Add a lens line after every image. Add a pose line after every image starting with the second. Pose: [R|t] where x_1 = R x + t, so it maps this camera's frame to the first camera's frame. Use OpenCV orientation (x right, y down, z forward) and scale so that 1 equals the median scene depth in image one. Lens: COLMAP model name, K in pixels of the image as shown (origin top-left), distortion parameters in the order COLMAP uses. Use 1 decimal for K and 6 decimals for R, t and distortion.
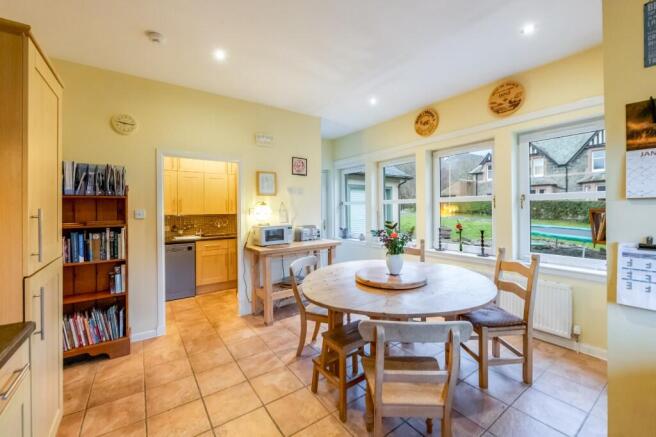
lens RADIAL K [[270.2, 0, 324.3], [0, 270.2, 208.4], [0, 0, 1]] dist [-0.000119, -0.001299]
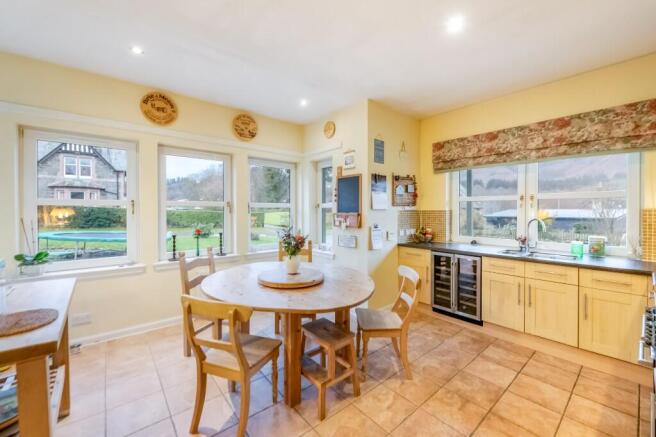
lens RADIAL K [[270.2, 0, 327.4], [0, 270.2, 213.3], [0, 0, 1]] dist [-0.000119, -0.001299]
pose [[-0.098806, 0.000561, 0.995107, -0.578253], [-0.000910, 0.999999, -0.000654, 0.001538], [-0.995106, -0.000970, -0.098806, 0.670102]]
